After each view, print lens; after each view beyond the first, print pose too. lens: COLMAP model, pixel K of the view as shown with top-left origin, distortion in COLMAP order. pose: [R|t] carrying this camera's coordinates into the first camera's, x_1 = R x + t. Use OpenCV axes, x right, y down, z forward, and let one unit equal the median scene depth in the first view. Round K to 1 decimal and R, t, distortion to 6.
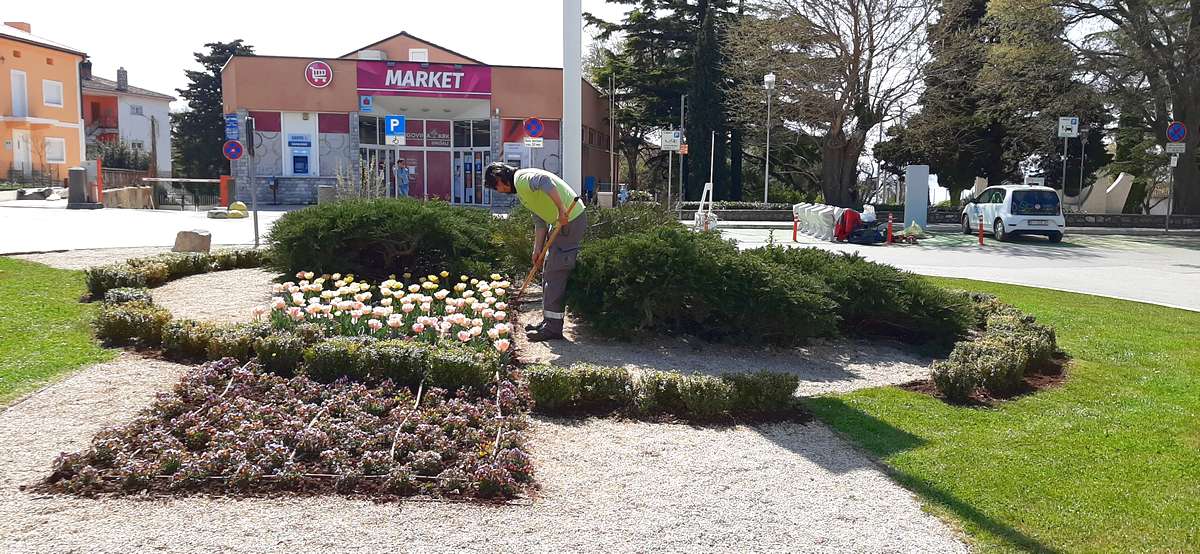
lens RADIAL K [[922.4, 0, 600.9], [0, 922.4, 282.7], [0, 0, 1]] dist [-0.009977, -0.016103]
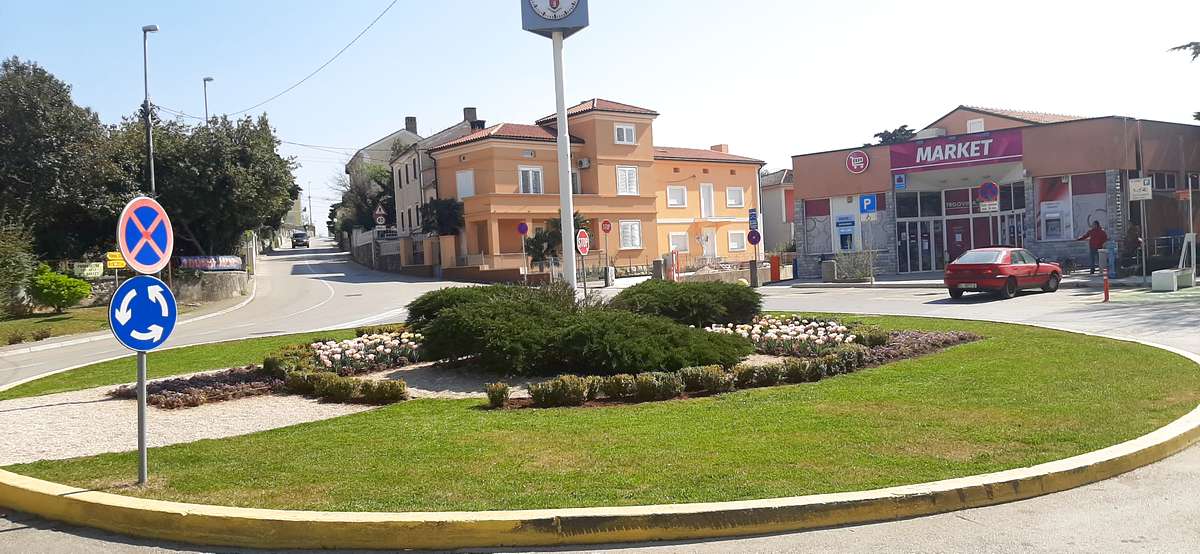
lens RADIAL K [[922.4, 0, 602.0], [0, 922.4, 273.6], [0, 0, 1]] dist [-0.009977, -0.016103]
pose [[0.645256, -0.045679, -0.762600, 0.341633], [-0.015633, 0.997212, -0.072960, -0.000097], [0.763807, 0.059000, 0.642743, 0.032525]]
